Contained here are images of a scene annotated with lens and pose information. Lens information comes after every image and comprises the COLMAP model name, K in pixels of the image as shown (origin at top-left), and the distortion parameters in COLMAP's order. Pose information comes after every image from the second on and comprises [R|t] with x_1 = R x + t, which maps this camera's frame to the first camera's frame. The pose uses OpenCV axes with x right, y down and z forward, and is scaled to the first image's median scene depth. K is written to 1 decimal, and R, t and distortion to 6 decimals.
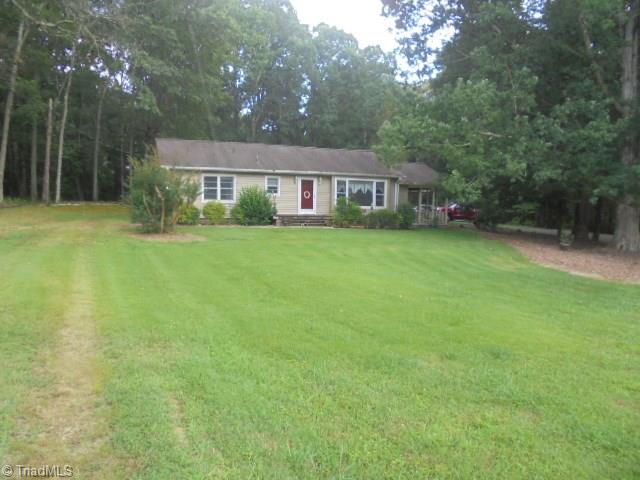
lens RADIAL K [[490.8, 0, 318.3], [0, 490.8, 239.1], [0, 0, 1]] dist [-0.101421, 0.086686]
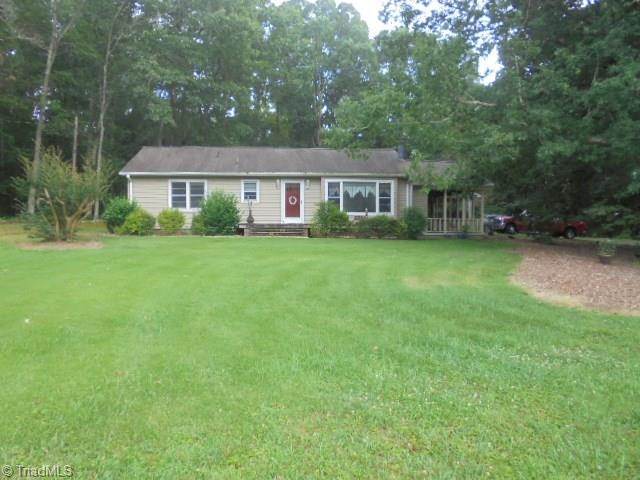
lens RADIAL K [[490.8, 0, 321.4], [0, 490.8, 240.7], [0, 0, 1]] dist [-0.101421, 0.086686]
pose [[0.963632, -0.011359, -0.266990, 0.253274], [-0.000212, 0.999063, -0.043271, 0.016666], [0.267231, 0.041754, 0.962727, 0.193244]]
